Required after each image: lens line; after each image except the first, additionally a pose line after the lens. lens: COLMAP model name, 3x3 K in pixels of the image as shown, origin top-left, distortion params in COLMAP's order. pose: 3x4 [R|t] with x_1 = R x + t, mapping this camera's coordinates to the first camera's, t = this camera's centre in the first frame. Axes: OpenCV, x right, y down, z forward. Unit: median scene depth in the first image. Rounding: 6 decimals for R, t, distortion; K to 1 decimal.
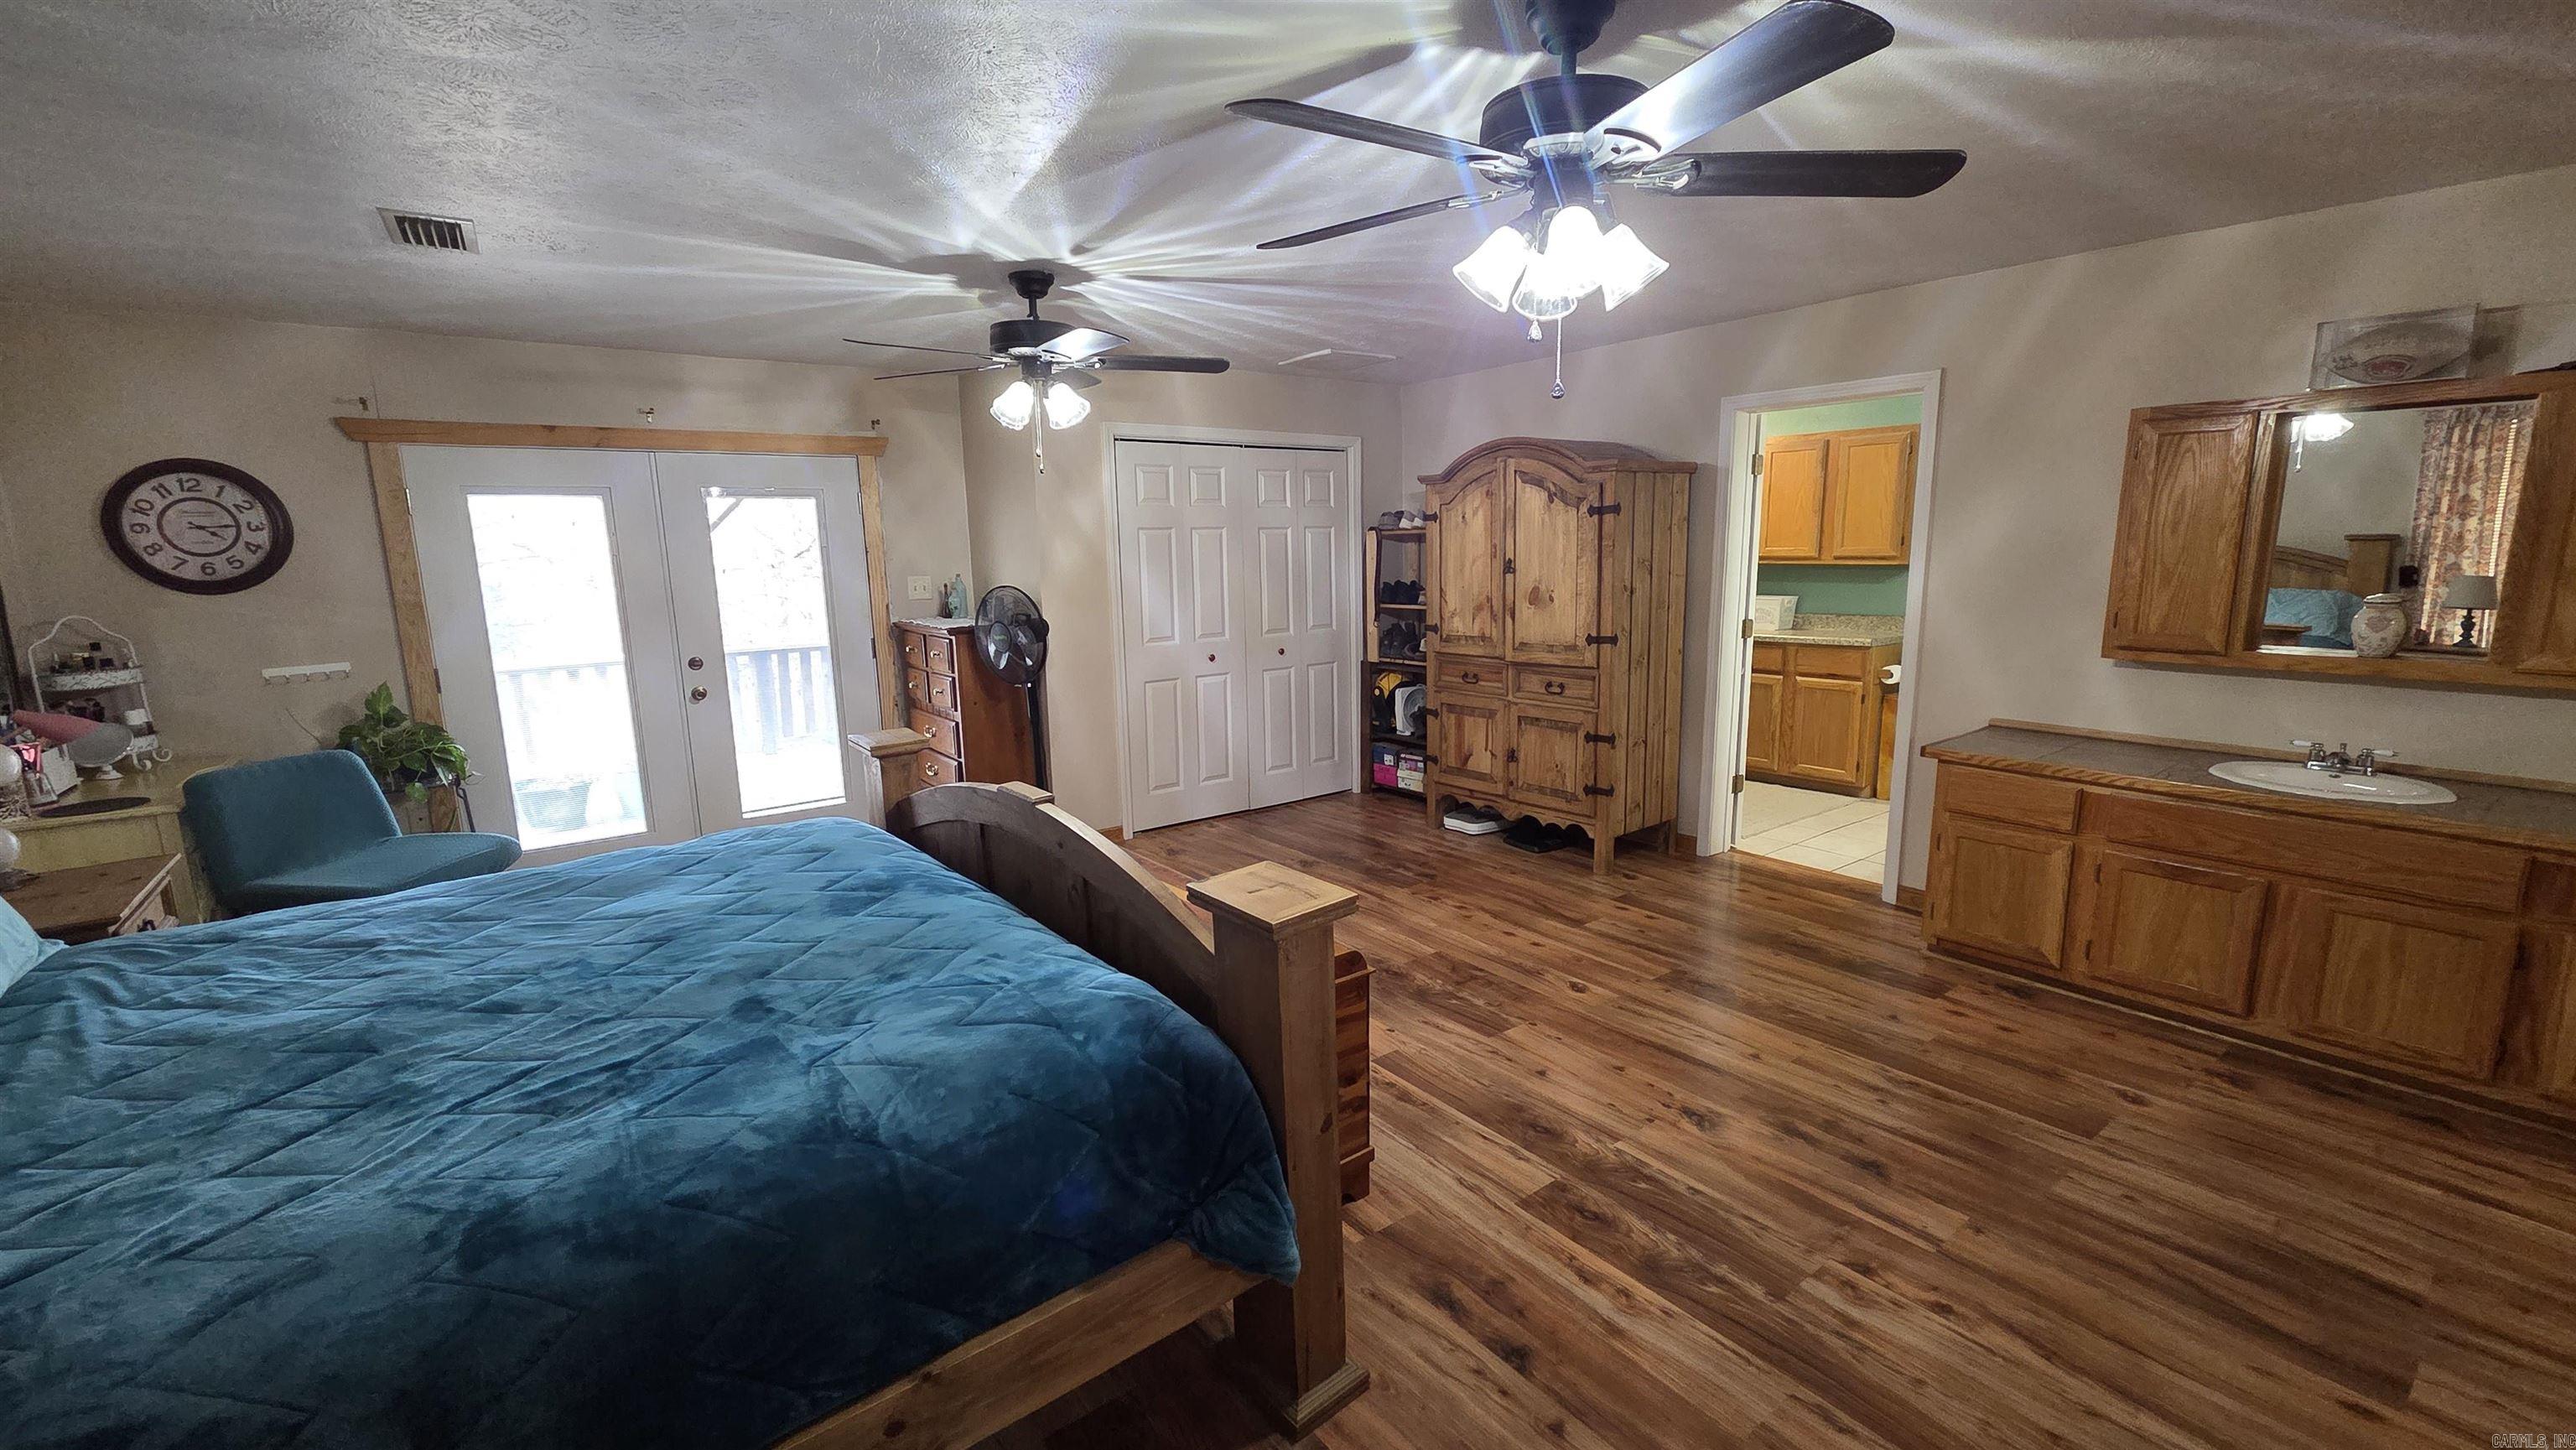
lens RADIAL K [[1051.7, 0, 1290.7], [0, 1051.7, 727.4], [0, 0, 1]] dist [0.003523, -0.000144]
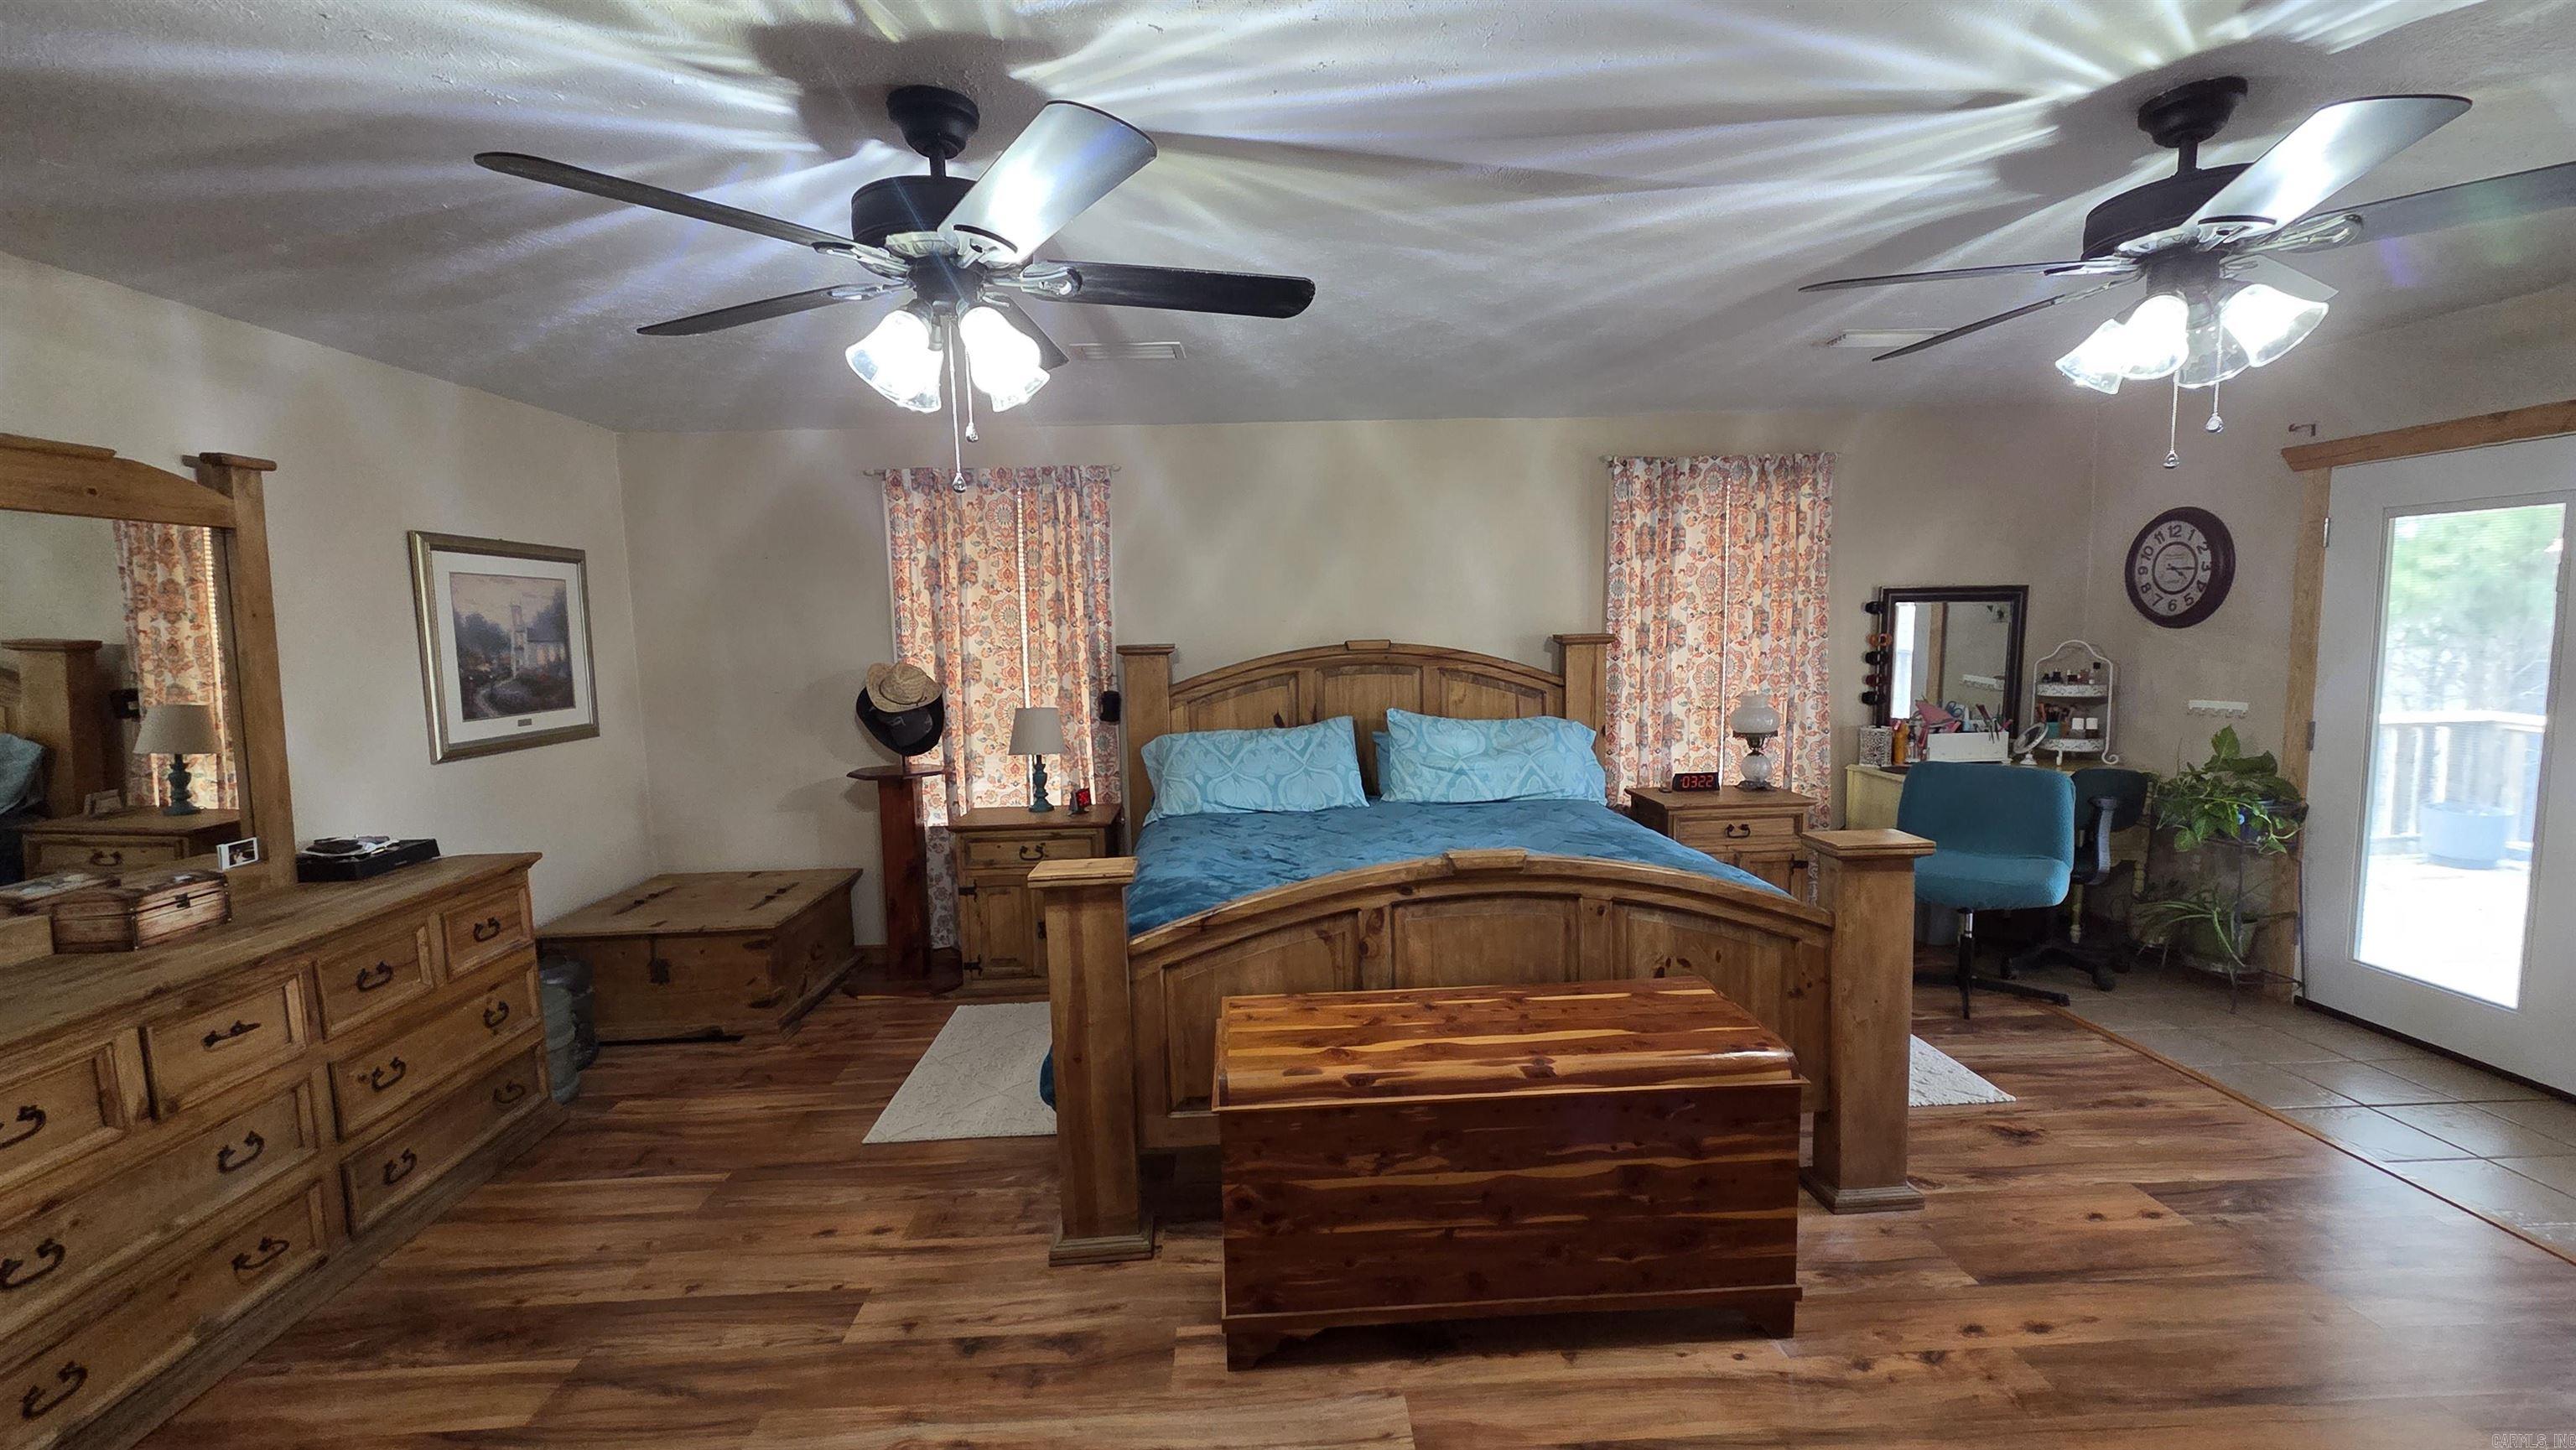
lens RADIAL K [[1052.9, 0, 1288.0], [0, 1052.9, 725.0], [0, 0, 1]] dist [0.003383, 0.000308]
pose [[-0.570354, 0.114754, -0.813343, 0.443744], [-0.109800, 0.970655, 0.213945, -0.168907], [0.814027, 0.211330, -0.541018, 0.896928]]
